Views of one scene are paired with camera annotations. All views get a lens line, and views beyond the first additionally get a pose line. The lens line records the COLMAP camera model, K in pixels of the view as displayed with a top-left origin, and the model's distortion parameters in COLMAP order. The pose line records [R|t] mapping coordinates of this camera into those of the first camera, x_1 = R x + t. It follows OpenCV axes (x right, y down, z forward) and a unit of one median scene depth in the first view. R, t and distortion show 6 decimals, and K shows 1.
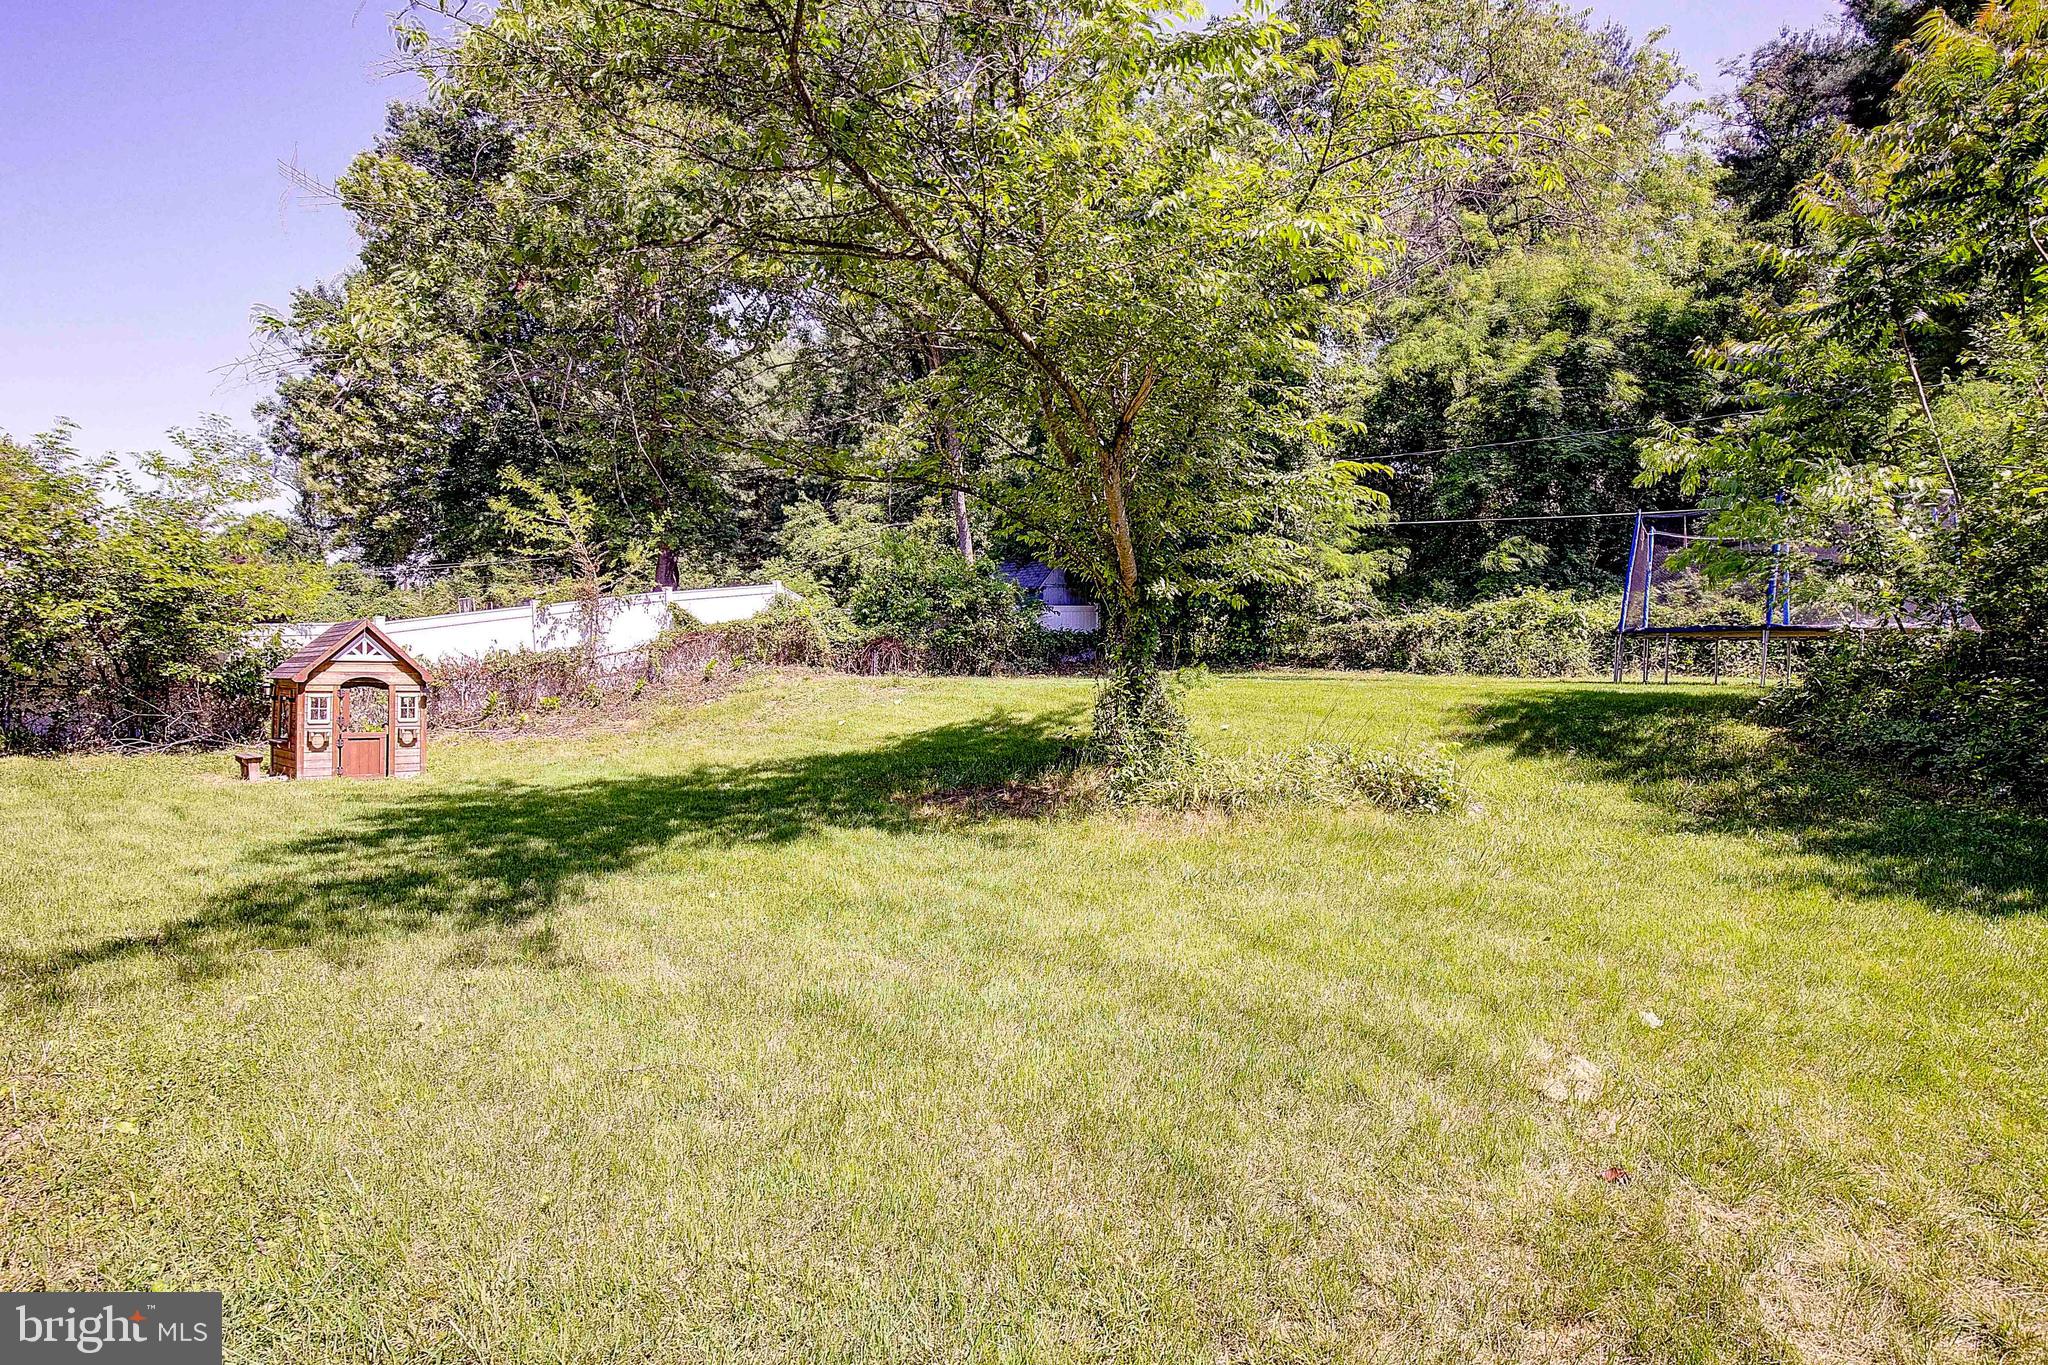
lens RADIAL K [[946.6, 0, 1043.0], [0, 946.6, 682.7], [0, 0, 1]] dist [-0.014321, -0.000134]
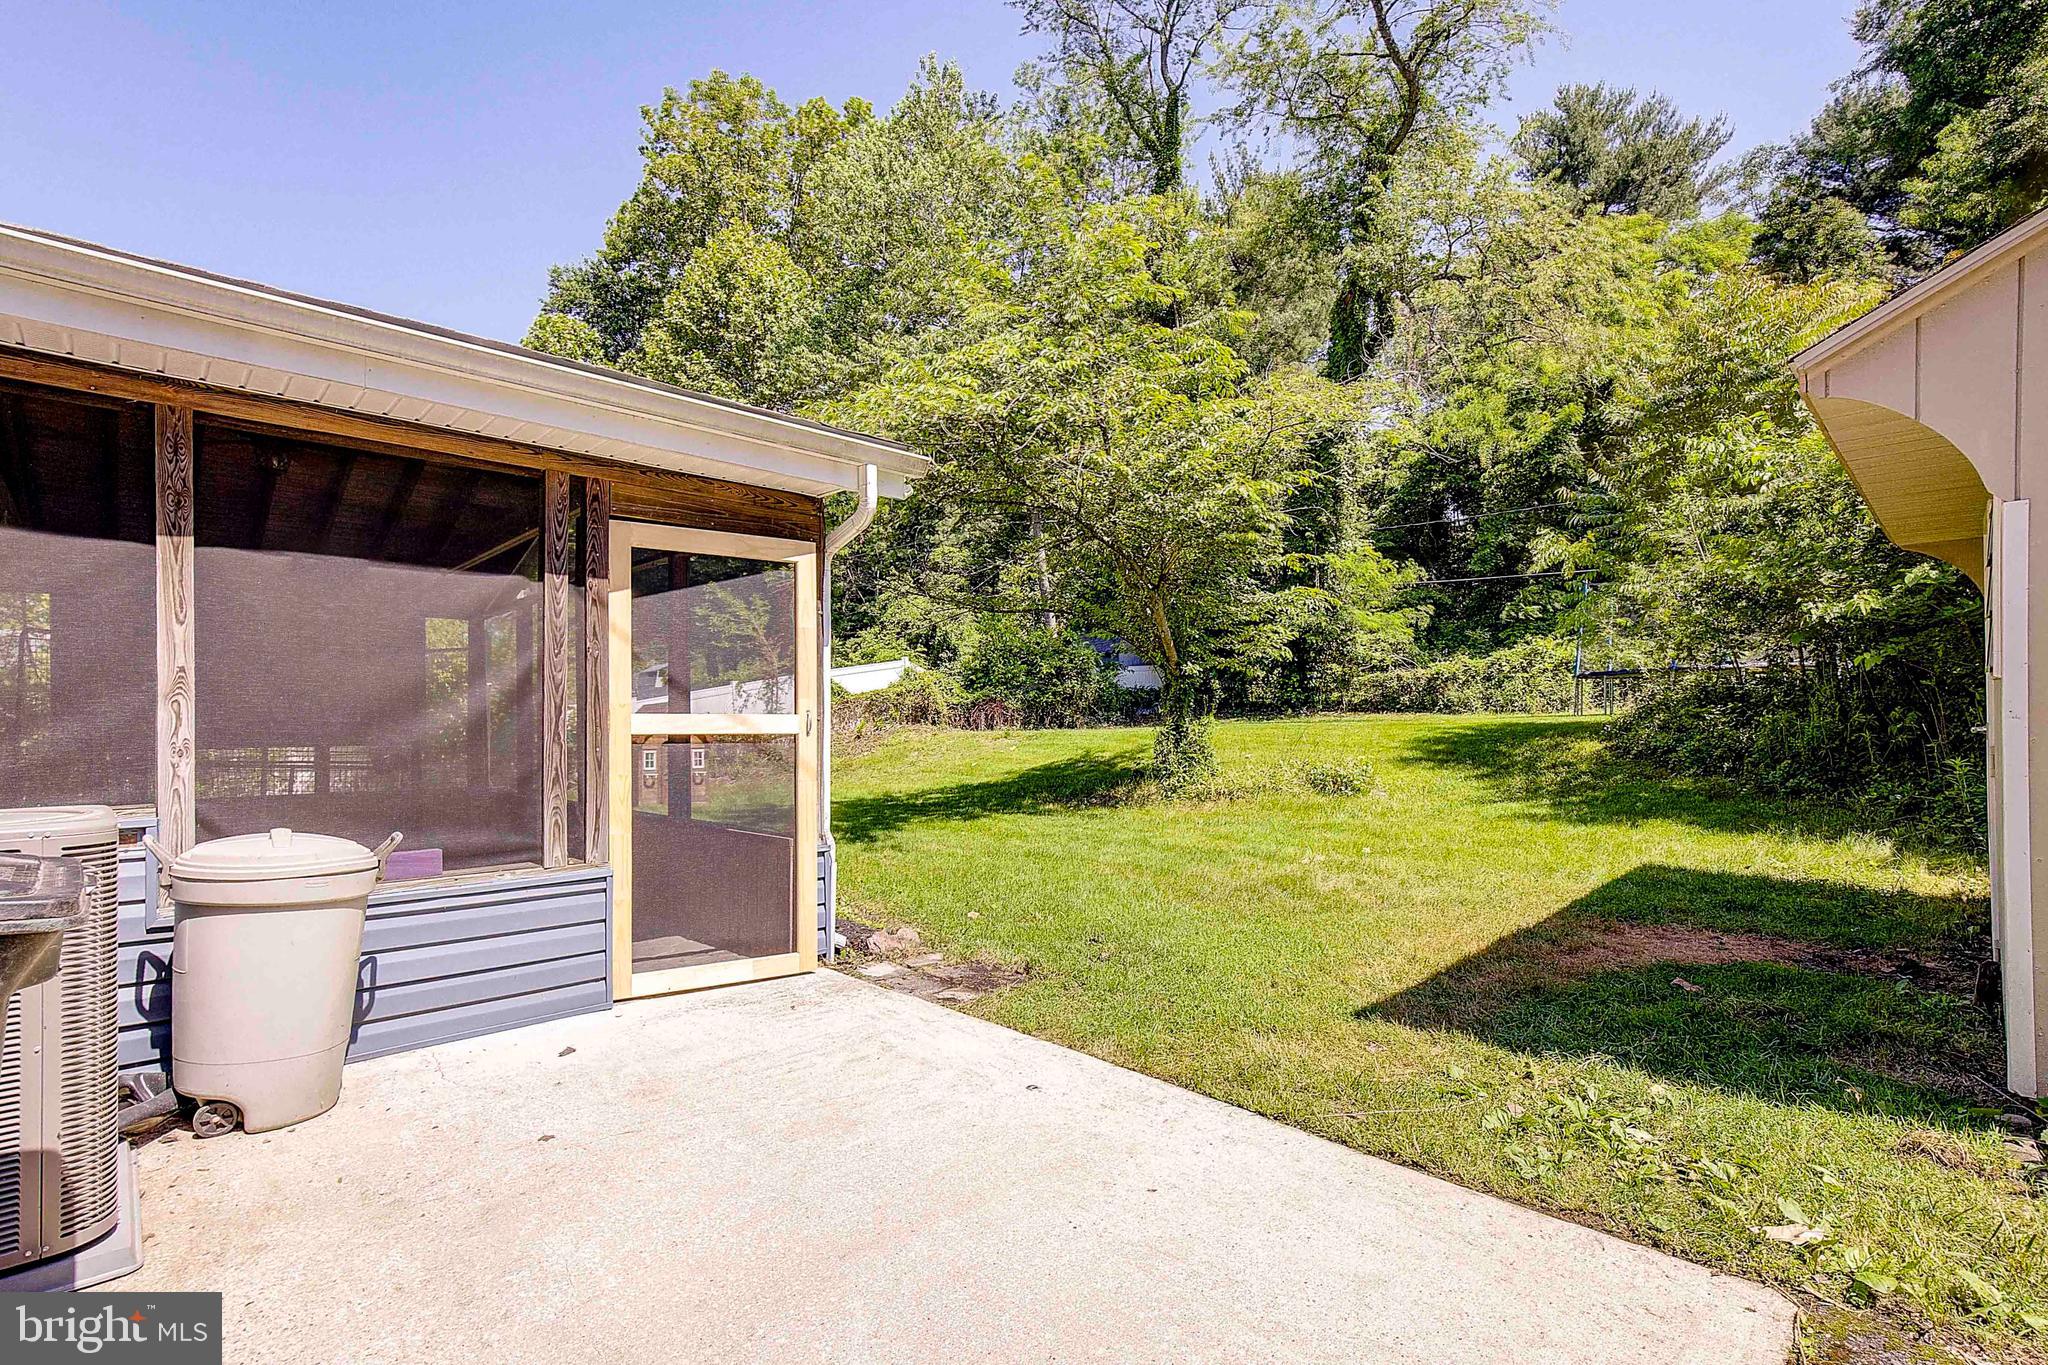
lens RADIAL K [[934.6, 0, 997.1], [0, 934.6, 724.5], [0, 0, 1]] dist [-0.001199, -0.000049]
pose [[0.990660, -0.032916, -0.132324, 0.001847], [0.031092, 0.999391, -0.015829, 0.004406], [0.132764, 0.011567, 0.991080, -0.207974]]
